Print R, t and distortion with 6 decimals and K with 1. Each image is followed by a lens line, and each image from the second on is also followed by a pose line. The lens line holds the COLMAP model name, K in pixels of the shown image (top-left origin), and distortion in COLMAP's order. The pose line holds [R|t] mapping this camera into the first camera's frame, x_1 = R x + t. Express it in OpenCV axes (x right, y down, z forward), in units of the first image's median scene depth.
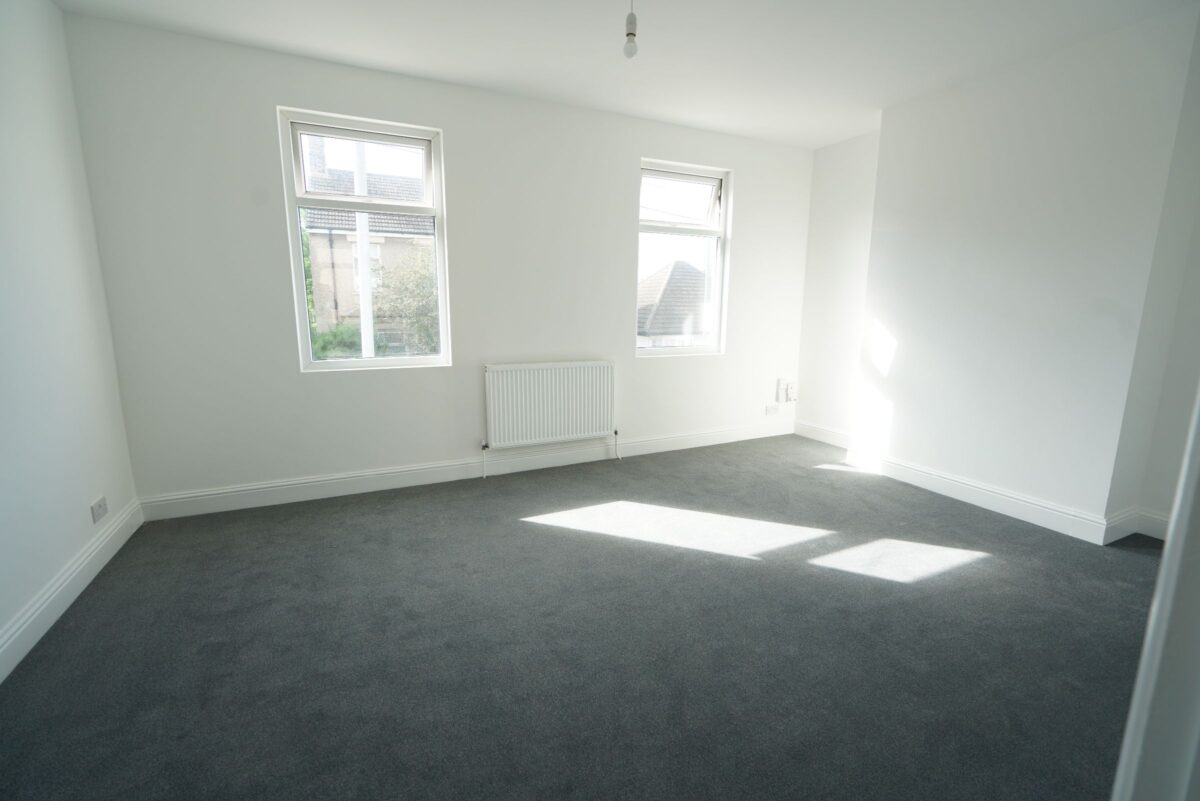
lens RADIAL K [[539.1, 0, 600.0], [0, 539.1, 400.5], [0, 0, 1]] dist [-0.001176, 0.001423]
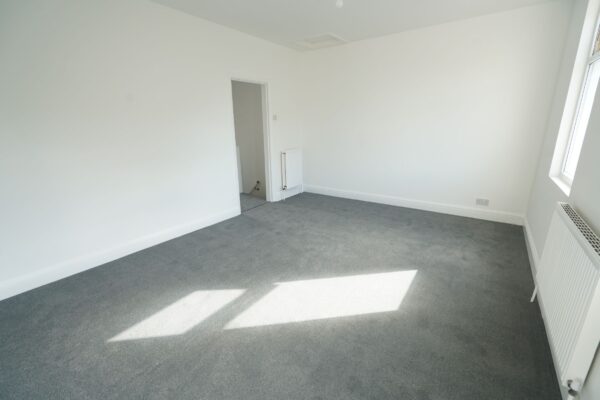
lens RADIAL K [[269.6, 0, 300.0], [0, 269.6, 200.0], [0, 0, 1]] dist [-0.001176, 0.001423]
pose [[-0.874967, 0.137204, -0.464337, 0.516453], [-0.079983, 0.904877, 0.418091, -0.284989], [0.477531, 0.402955, -0.780763, 1.408117]]
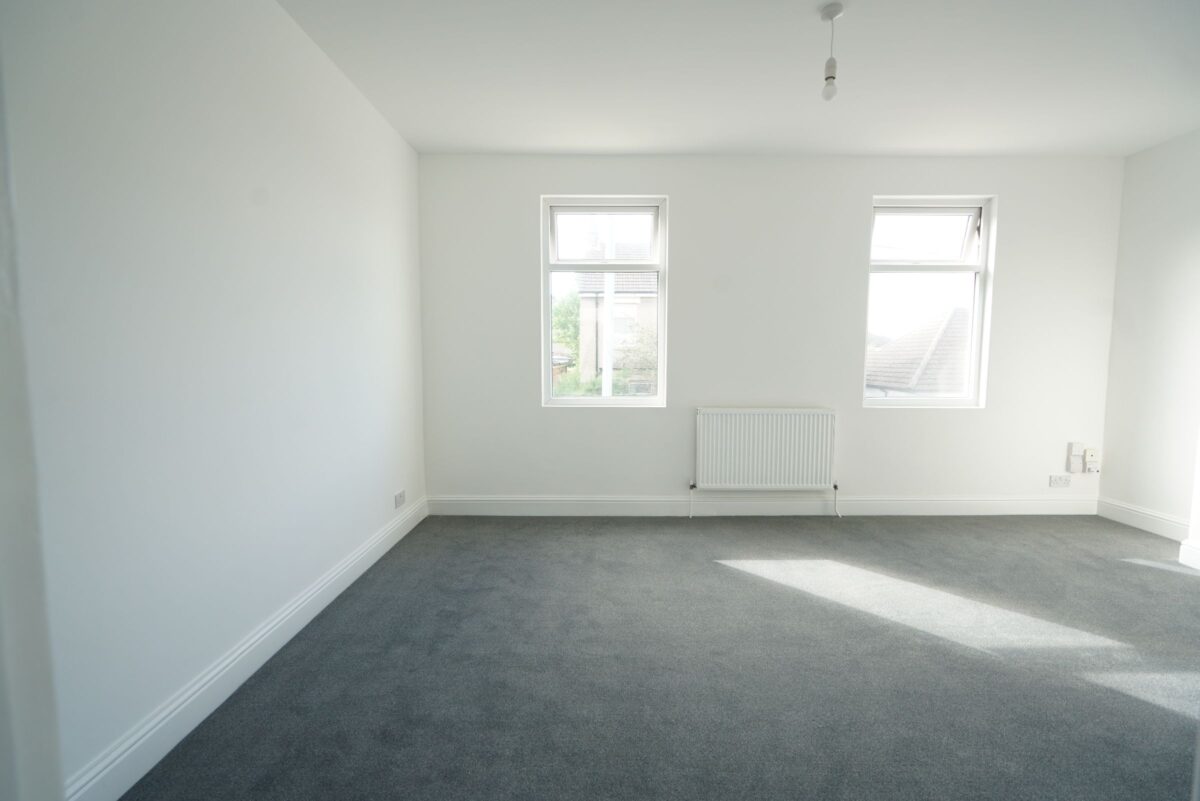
lens RADIAL K [[539.1, 0, 600.0], [0, 539.1, 400.5], [0, 0, 1]] dist [-0.001176, 0.001423]
pose [[0.897327, 0.031526, -0.440239, 0.093663], [-0.075726, 0.993652, -0.083192, 0.026120], [0.434822, 0.107988, 0.894018, -0.016843]]
